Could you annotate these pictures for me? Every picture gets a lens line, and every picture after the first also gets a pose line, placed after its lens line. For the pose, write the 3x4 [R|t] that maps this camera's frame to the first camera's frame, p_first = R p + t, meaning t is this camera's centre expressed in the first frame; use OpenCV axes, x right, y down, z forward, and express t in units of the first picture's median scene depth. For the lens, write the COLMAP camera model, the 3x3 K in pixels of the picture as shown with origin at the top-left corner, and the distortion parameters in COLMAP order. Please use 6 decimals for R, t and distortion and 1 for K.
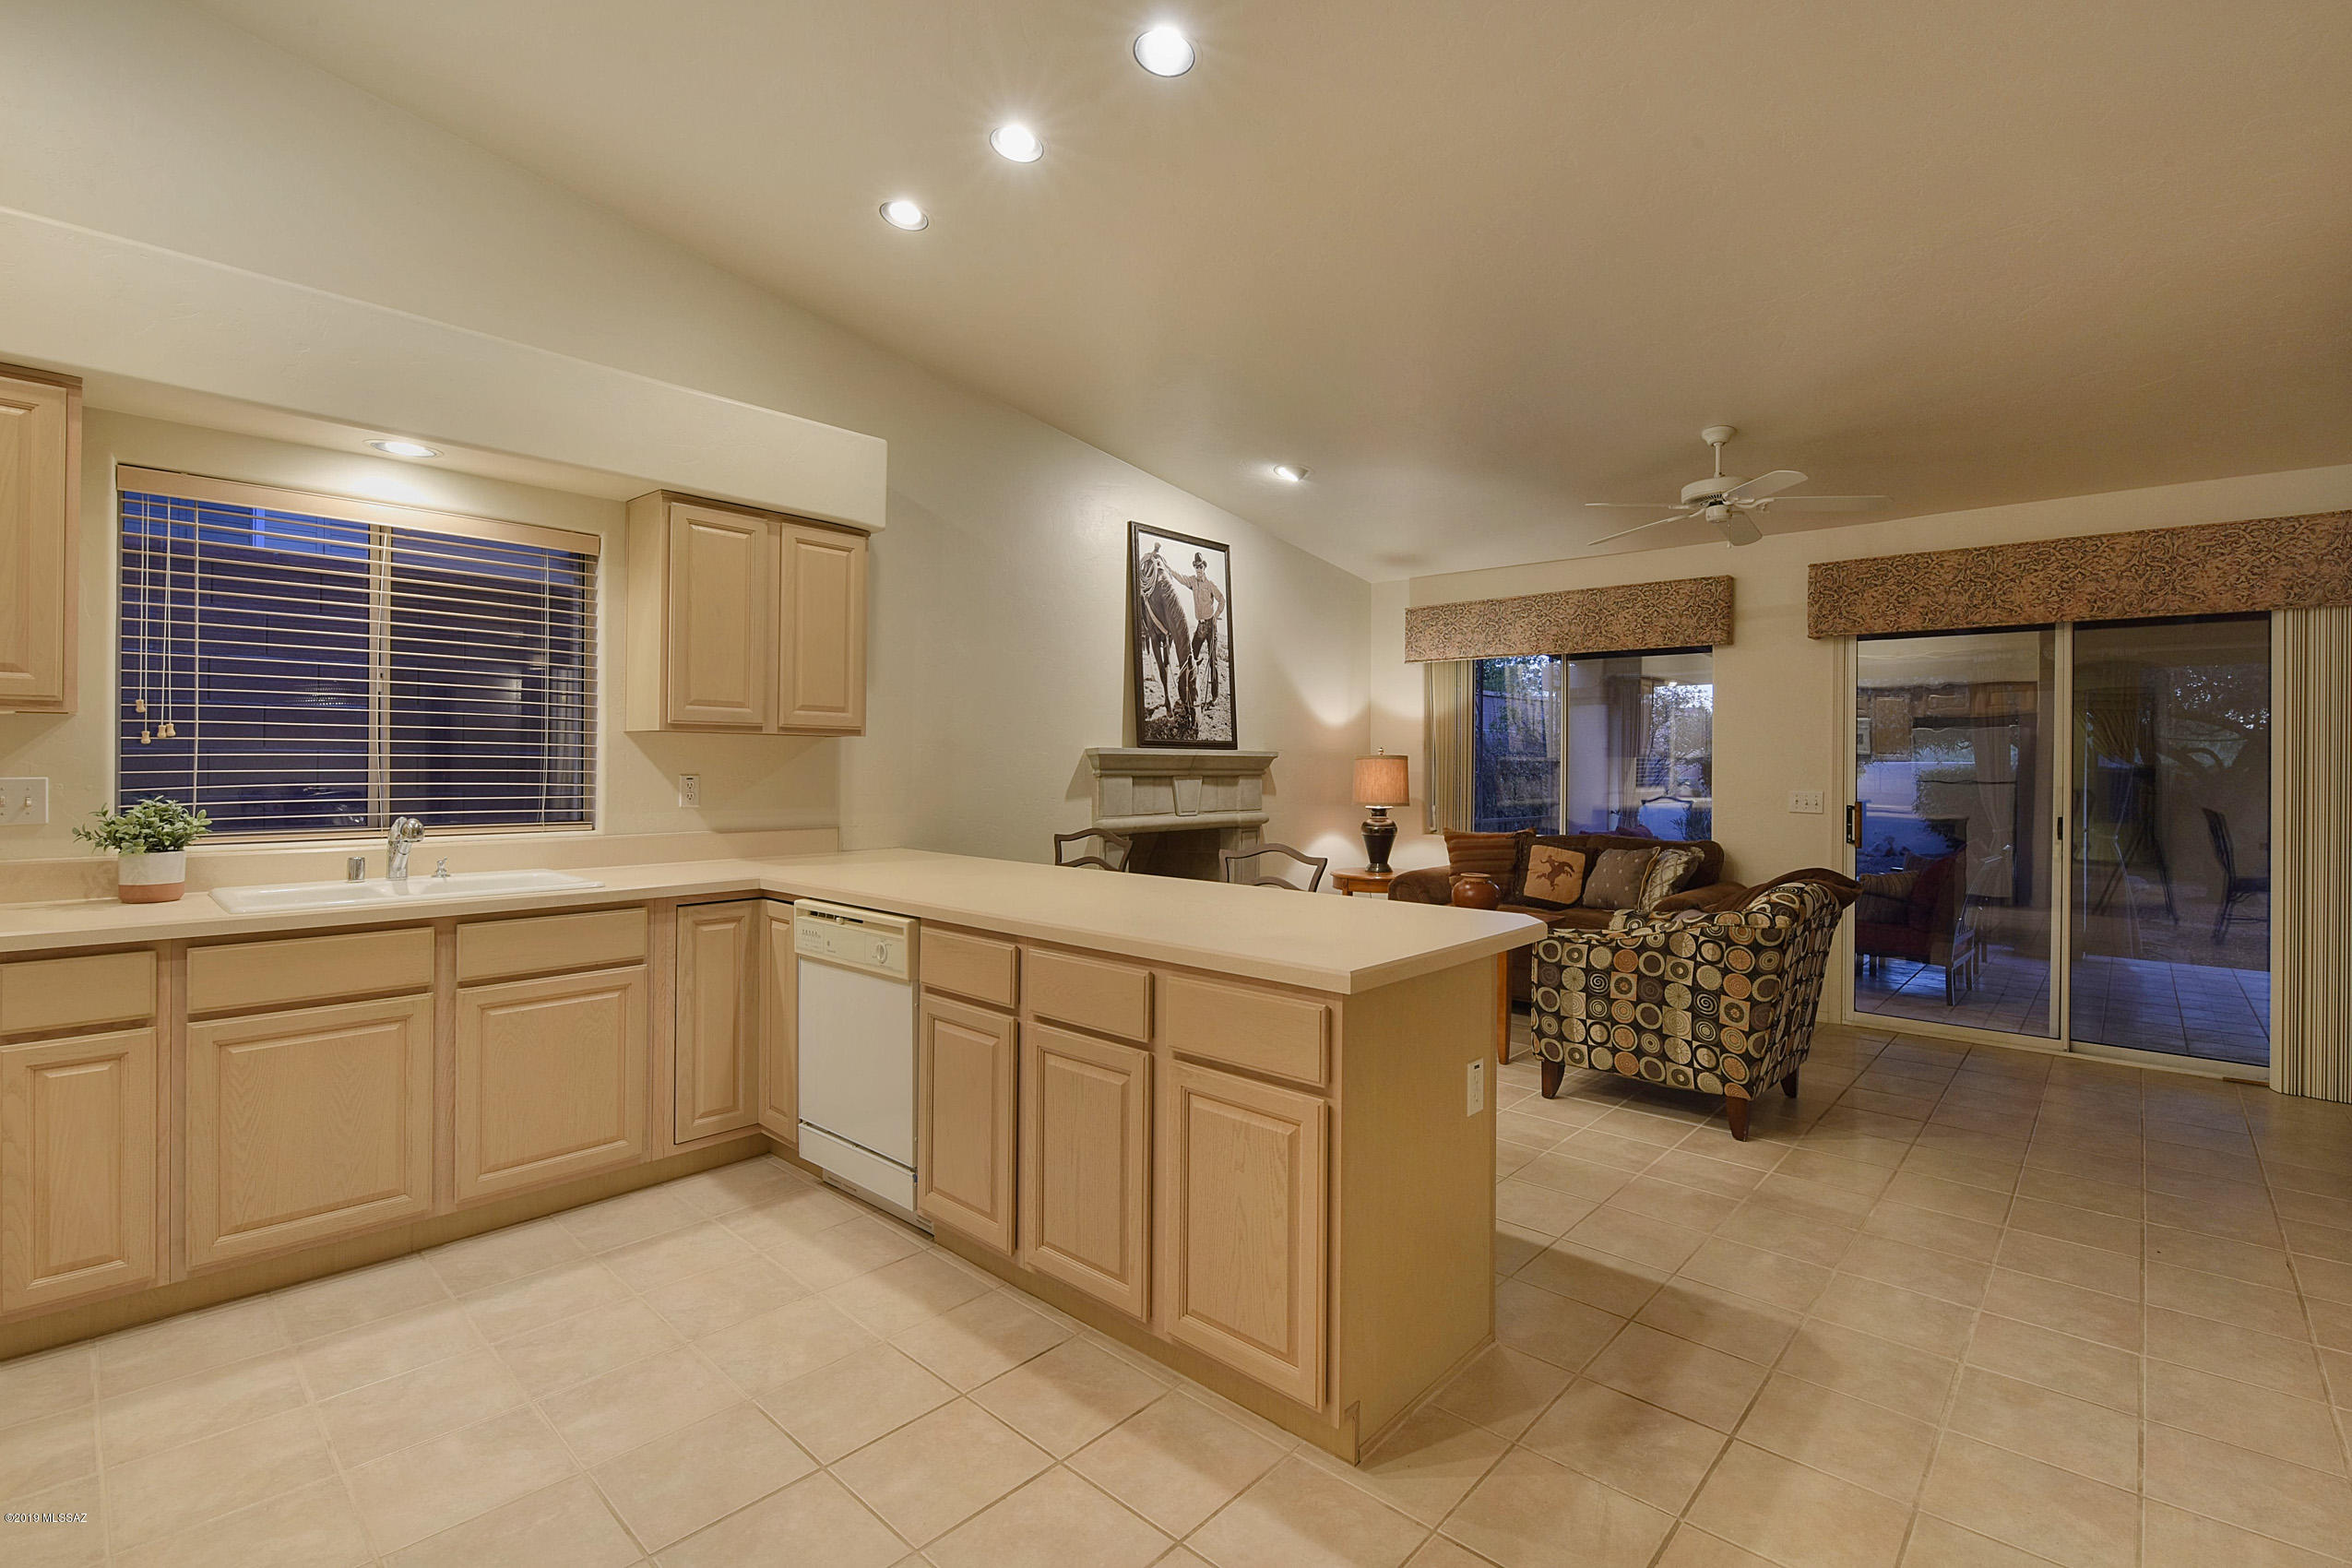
lens RADIAL K [[1035.6, 0, 1173.5], [0, 1035.6, 764.3], [0, 0, 1]] dist [0.001093, -0.010249]
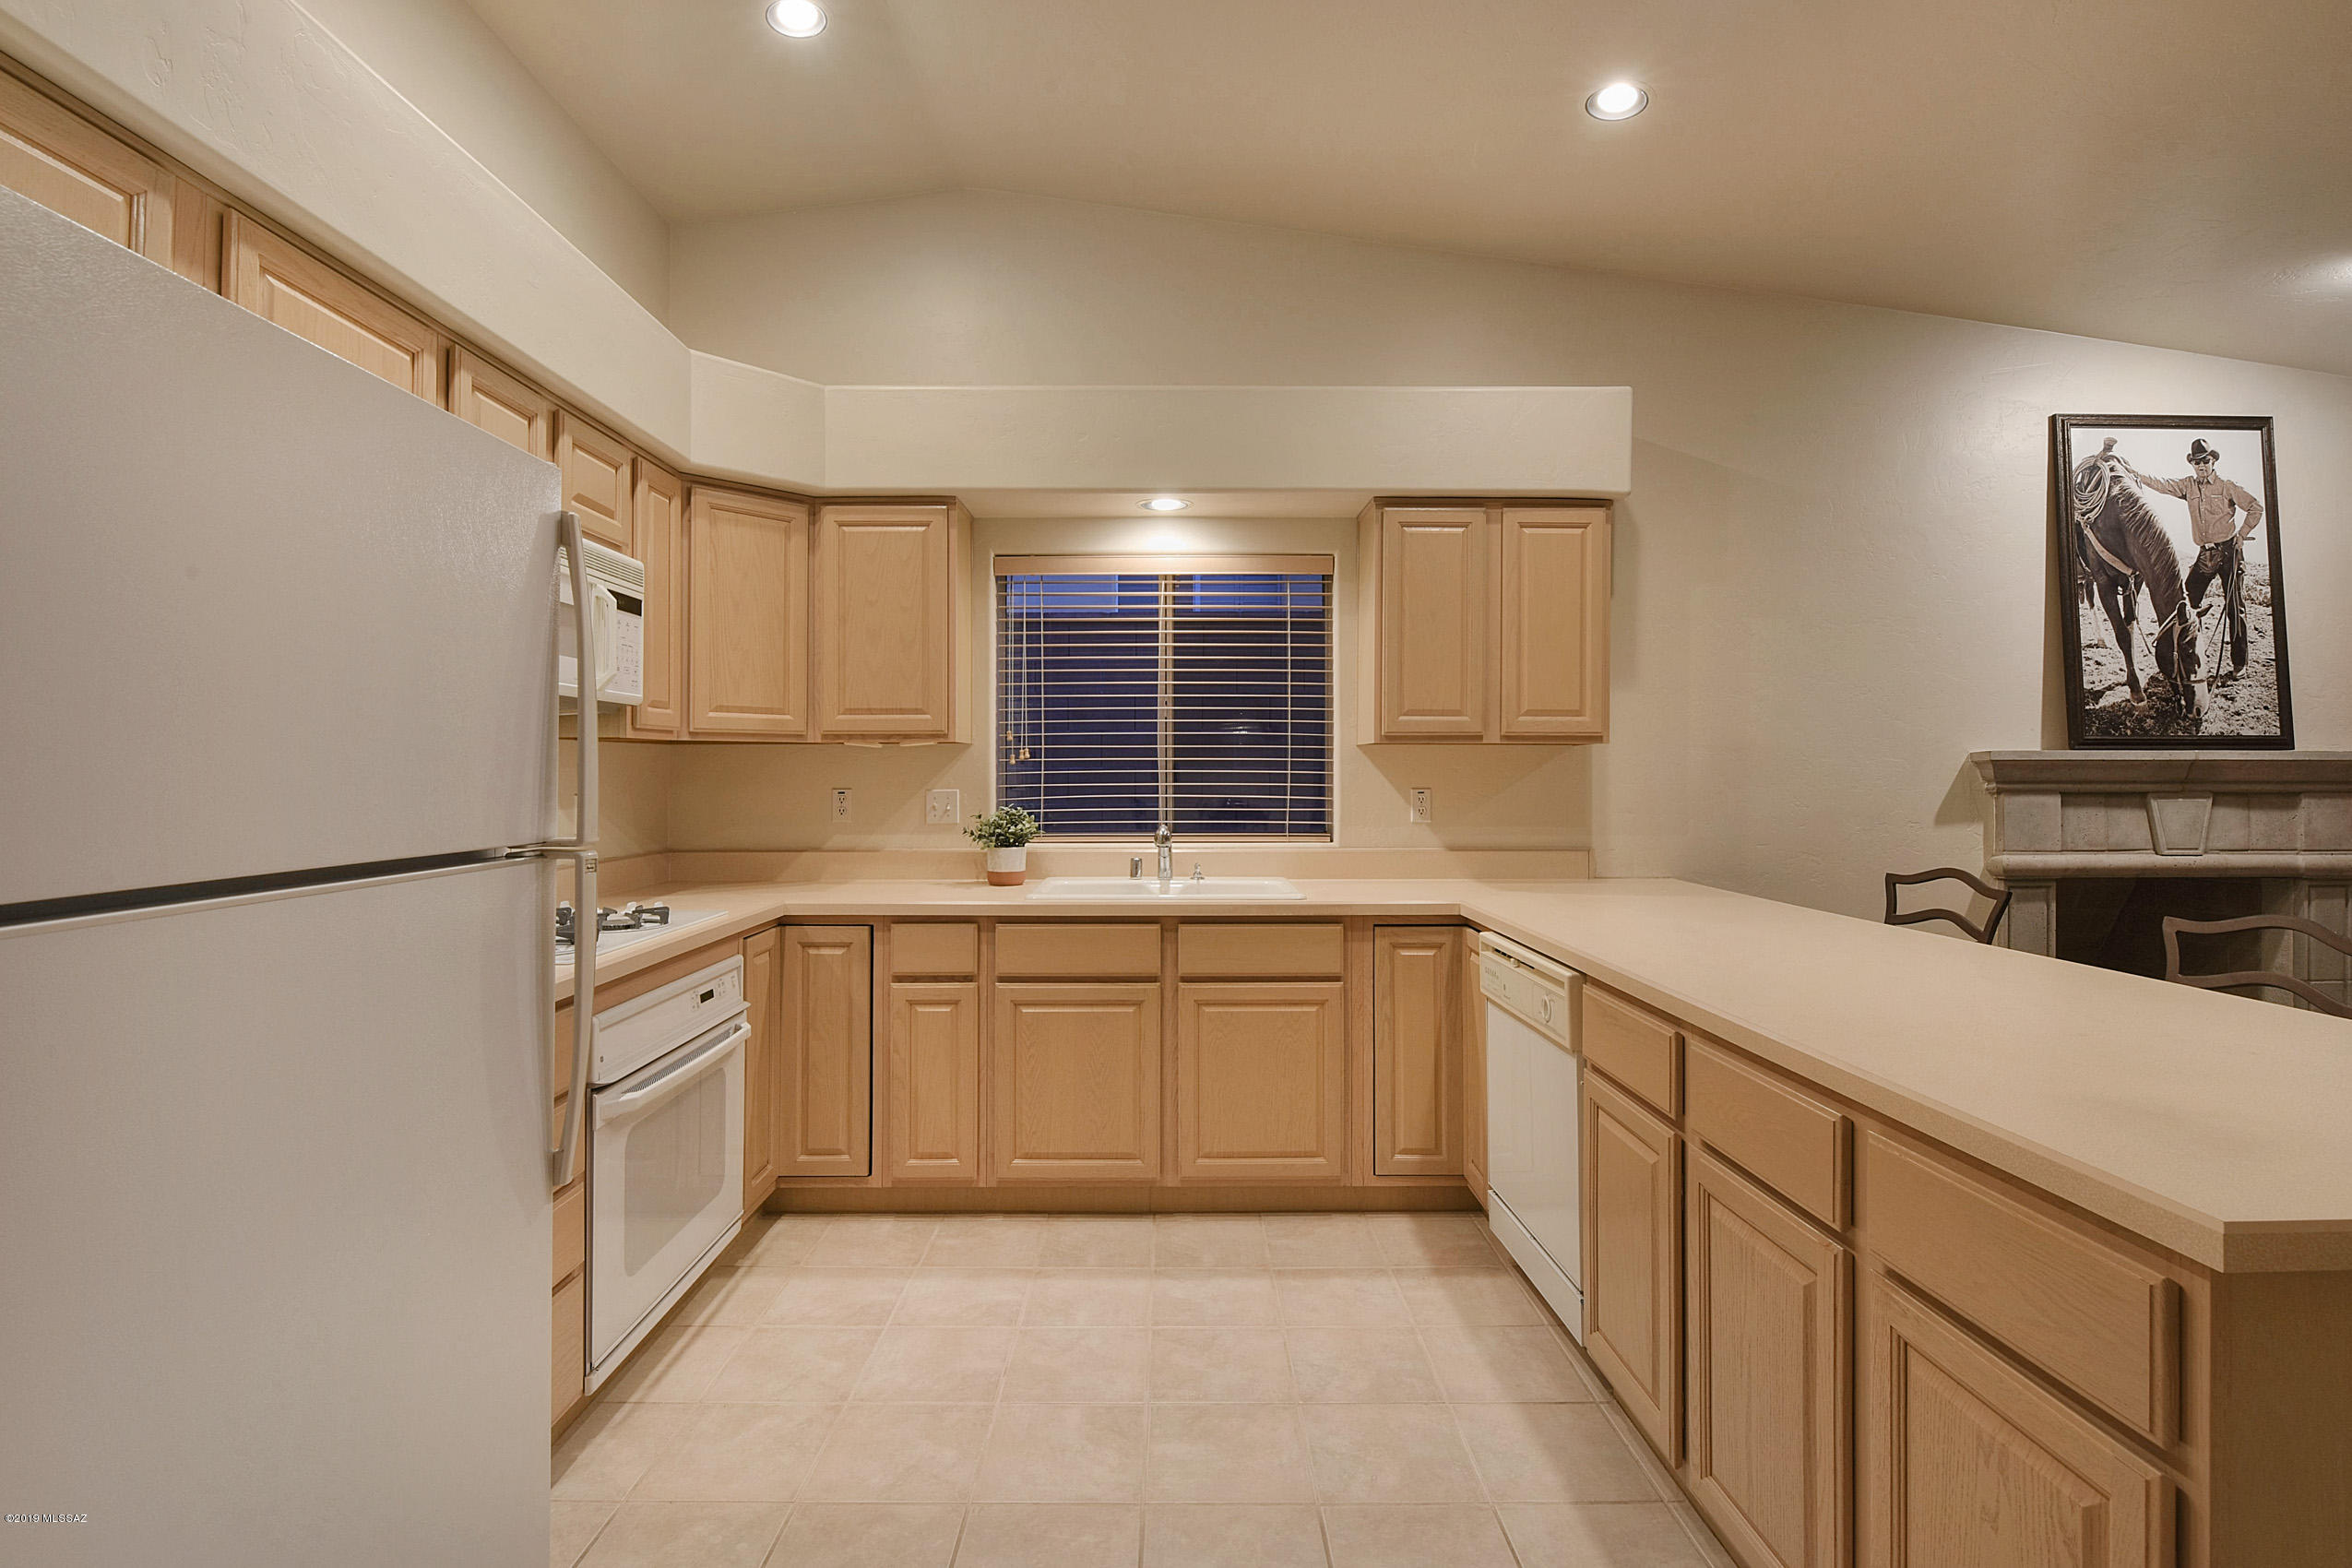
lens RADIAL K [[1056.9, 0, 1178.8], [0, 1056.9, 769.7], [0, 0, 1]] dist [0.011544, -0.014242]
pose [[0.689545, -0.009845, -0.724176, 0.090842], [0.004816, 0.999948, -0.009009, 0.000369], [0.724227, 0.002724, 0.689556, 0.163769]]
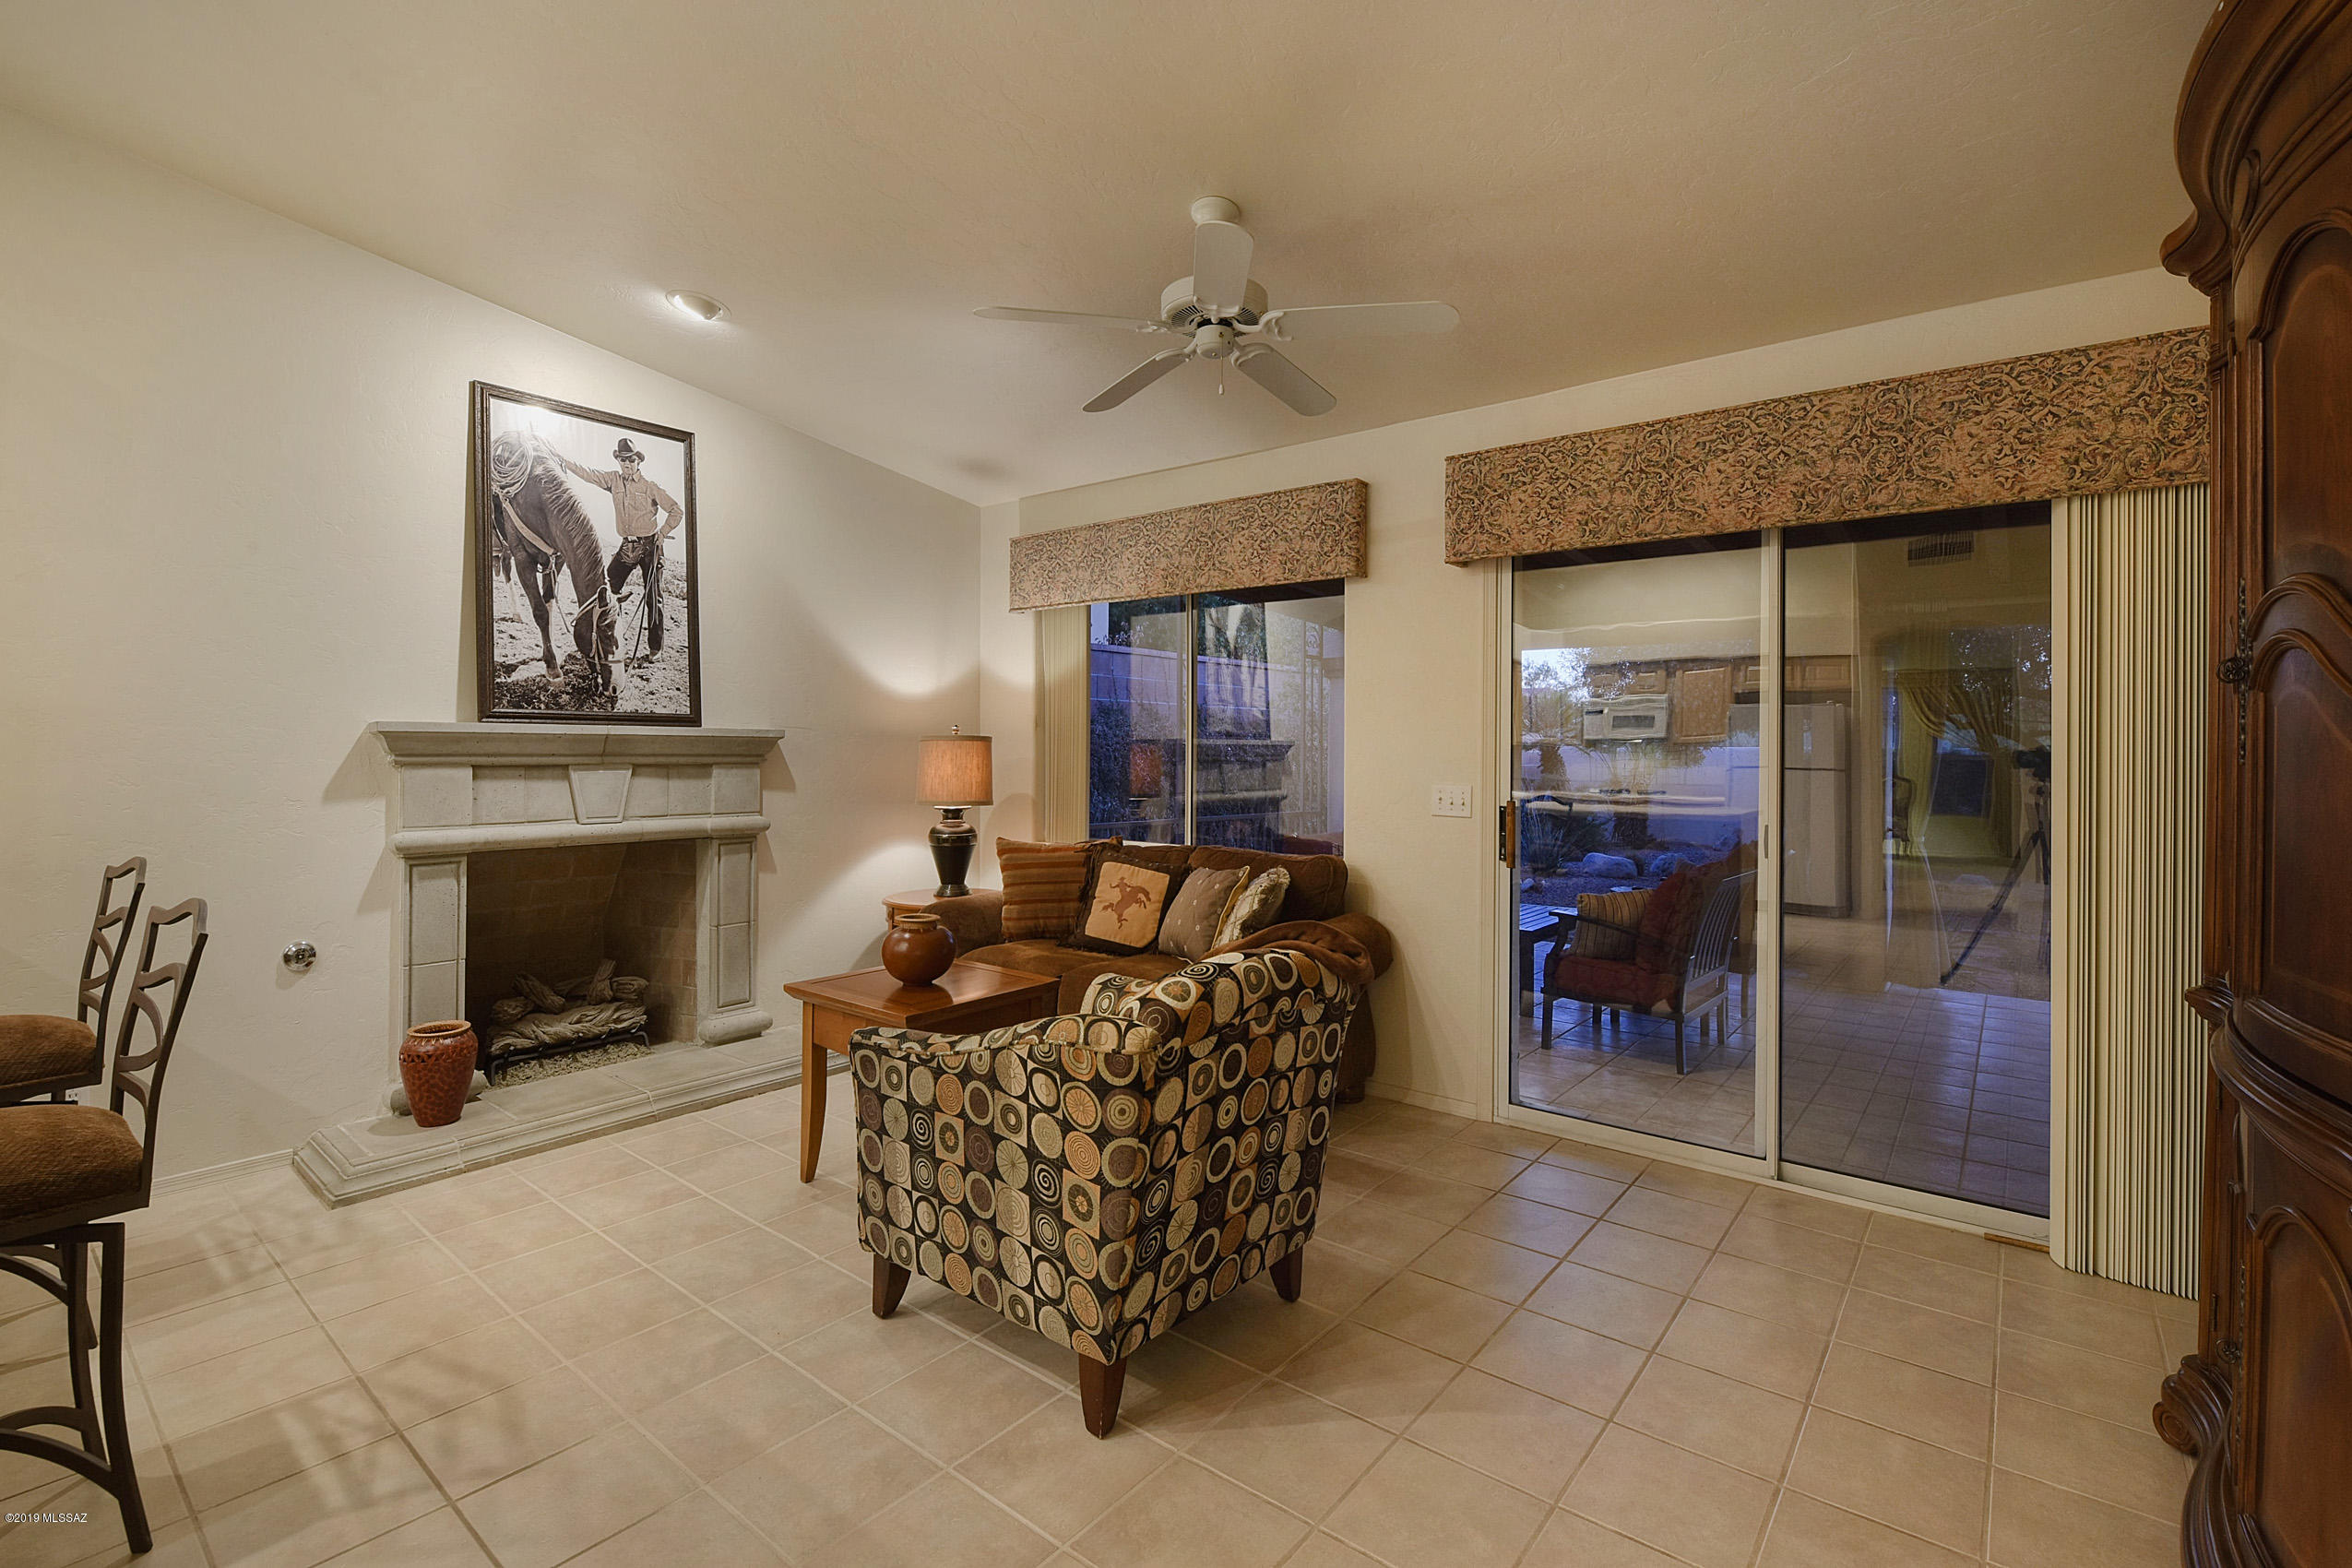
lens RADIAL K [[1080.7, 0, 1167.8], [0, 1080.7, 747.7], [0, 0, 1]] dist [0.001578, -0.013665]
pose [[0.996879, -0.000798, 0.078944, 0.505033], [0.000969, 0.999997, -0.002132, 0.003200], [-0.078943, 0.002202, 0.996877, 0.402847]]
